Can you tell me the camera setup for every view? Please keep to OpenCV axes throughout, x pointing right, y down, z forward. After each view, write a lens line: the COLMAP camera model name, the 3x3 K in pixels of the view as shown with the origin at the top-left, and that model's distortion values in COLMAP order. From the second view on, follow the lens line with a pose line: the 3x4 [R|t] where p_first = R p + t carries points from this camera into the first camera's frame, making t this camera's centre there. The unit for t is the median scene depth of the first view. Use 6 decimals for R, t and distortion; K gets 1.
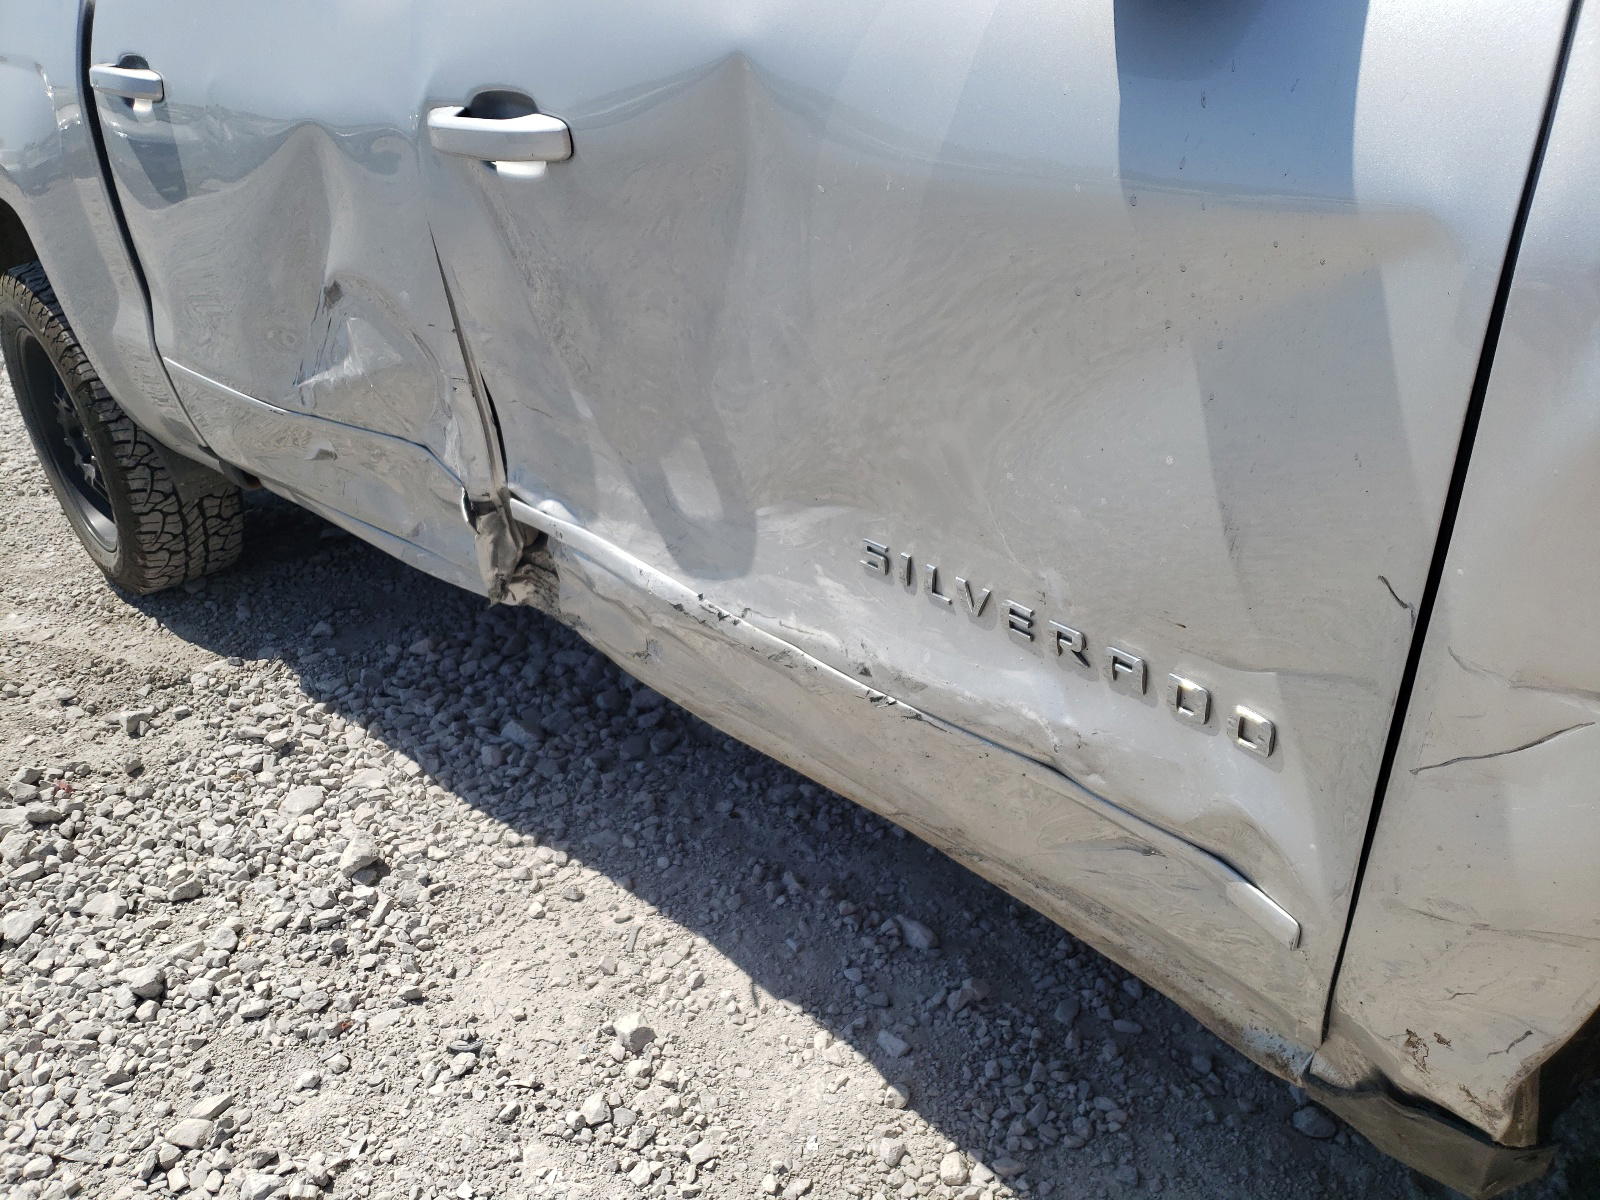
lens RADIAL K [[1153.5, 0, 800.0], [0, 1153.5, 600.0], [0, 0, 1]] dist [0.000048, -0.003249]
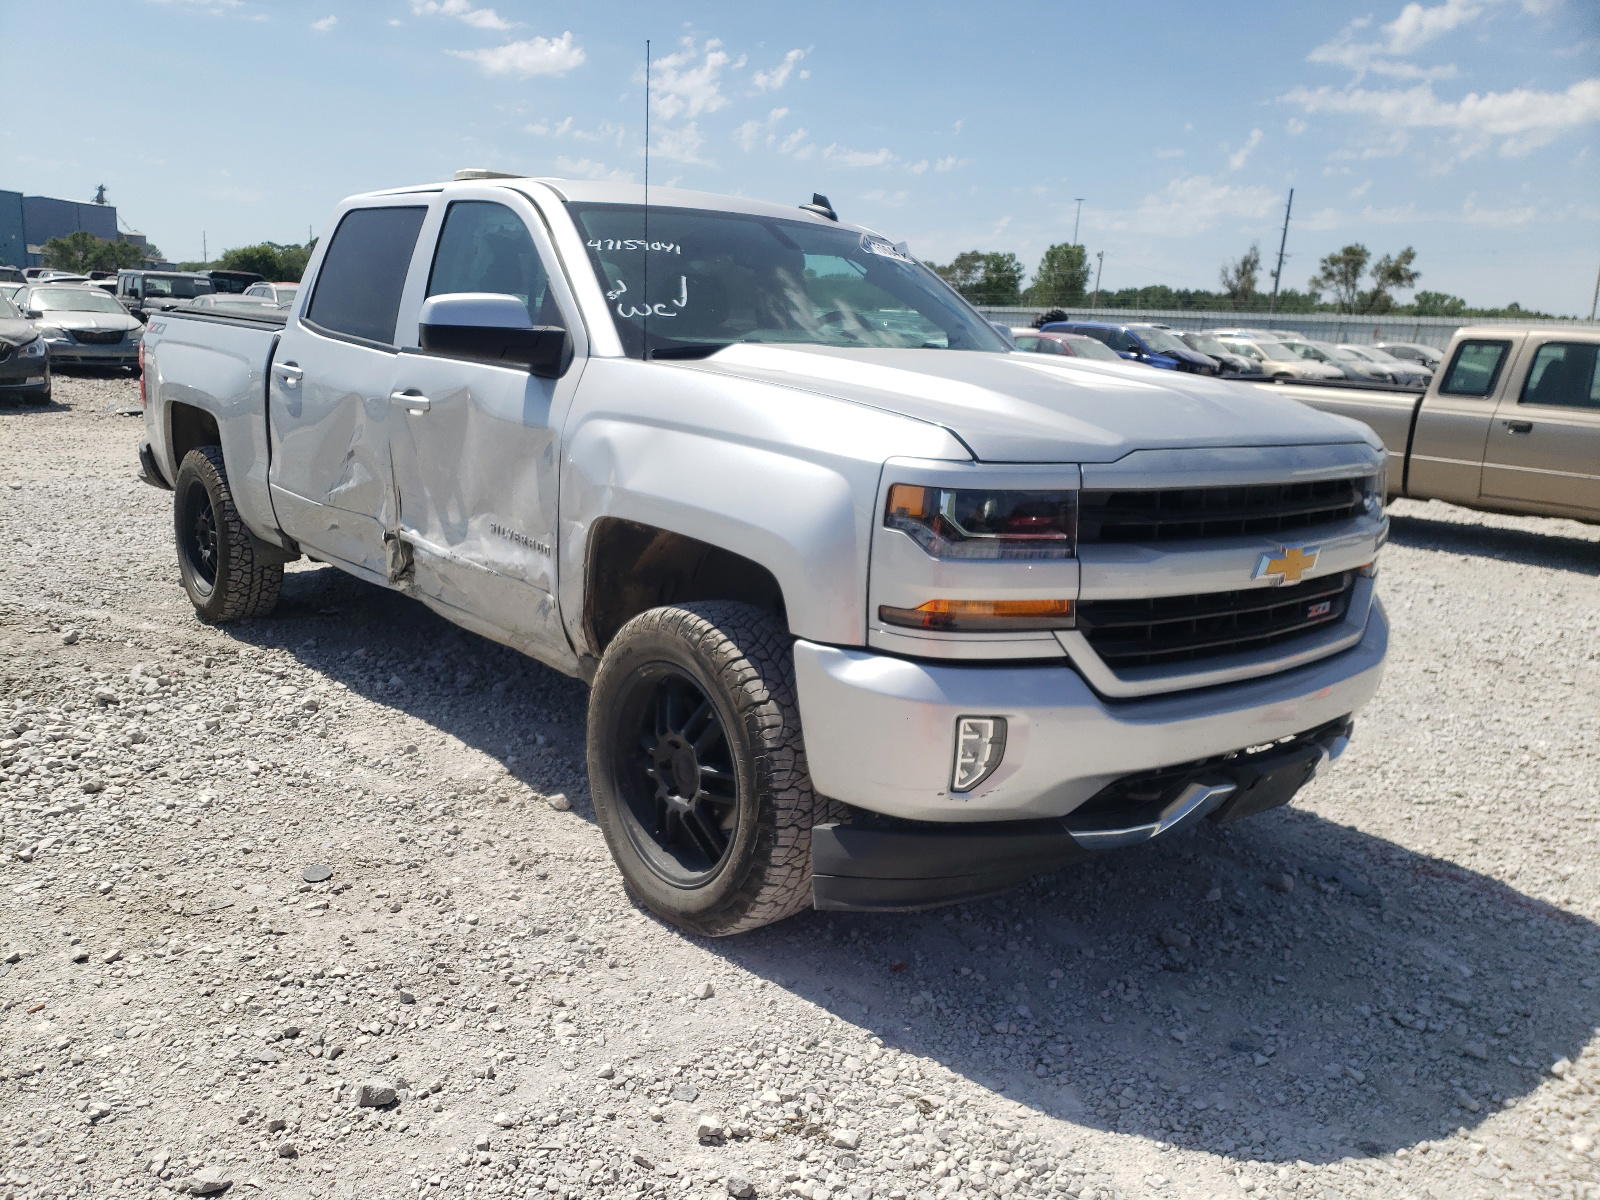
lens RADIAL K [[1153.5, 0, 800.0], [0, 1153.5, 600.0], [0, 0, 1]] dist [0.000048, -0.003249]
pose [[0.994004, 0.108860, -0.010314, 0.596452], [-0.107729, 0.958747, -0.263055, 0.560855], [-0.018748, 0.262589, 0.964726, -1.294533]]
